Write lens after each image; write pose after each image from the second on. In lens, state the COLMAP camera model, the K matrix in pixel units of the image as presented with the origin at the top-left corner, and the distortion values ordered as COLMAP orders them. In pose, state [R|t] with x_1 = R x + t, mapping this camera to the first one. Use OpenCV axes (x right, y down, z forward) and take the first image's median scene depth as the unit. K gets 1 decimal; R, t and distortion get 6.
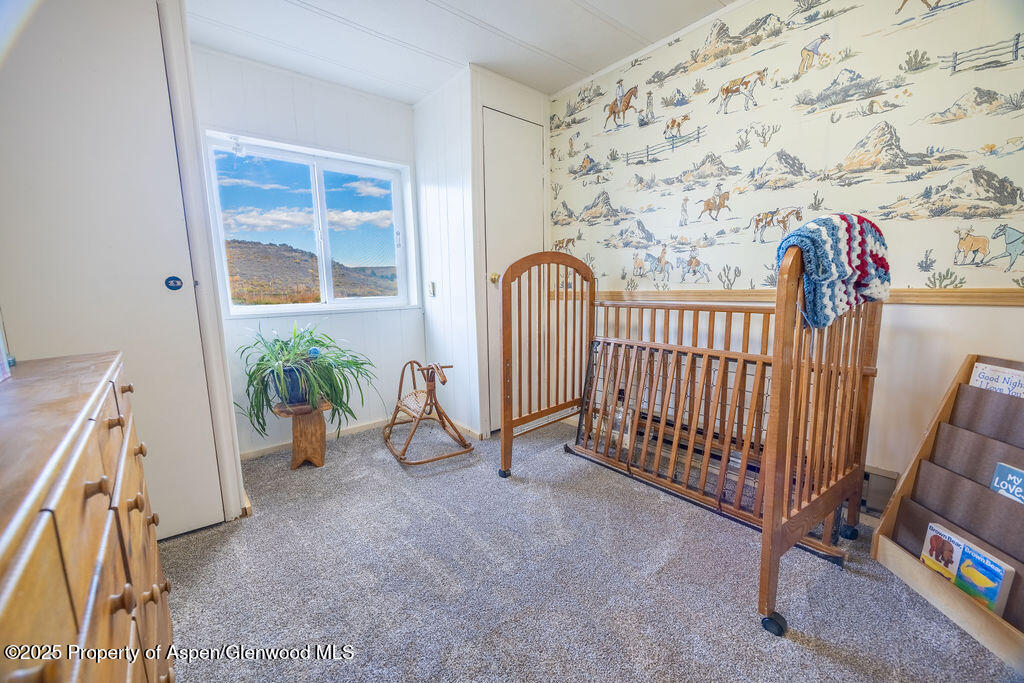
lens RADIAL K [[391.6, 0, 518.4], [0, 391.6, 339.9], [0, 0, 1]] dist [-0.000398, -0.000039]
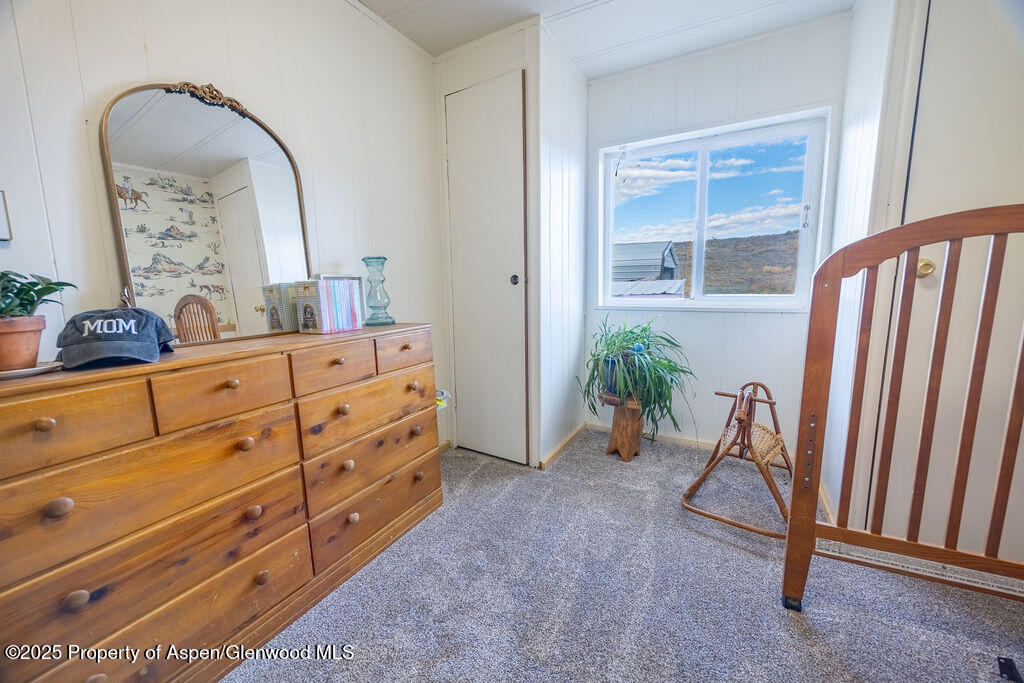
lens RADIAL K [[400.3, 0, 512.8], [0, 400.3, 340.0], [0, 0, 1]] dist [0.001176, -0.000027]
pose [[0.360651, 0.143660, -0.921571, 0.306756], [-0.124415, 0.986647, 0.105115, -0.059052], [0.924365, 0.076747, 0.373709, 0.341959]]
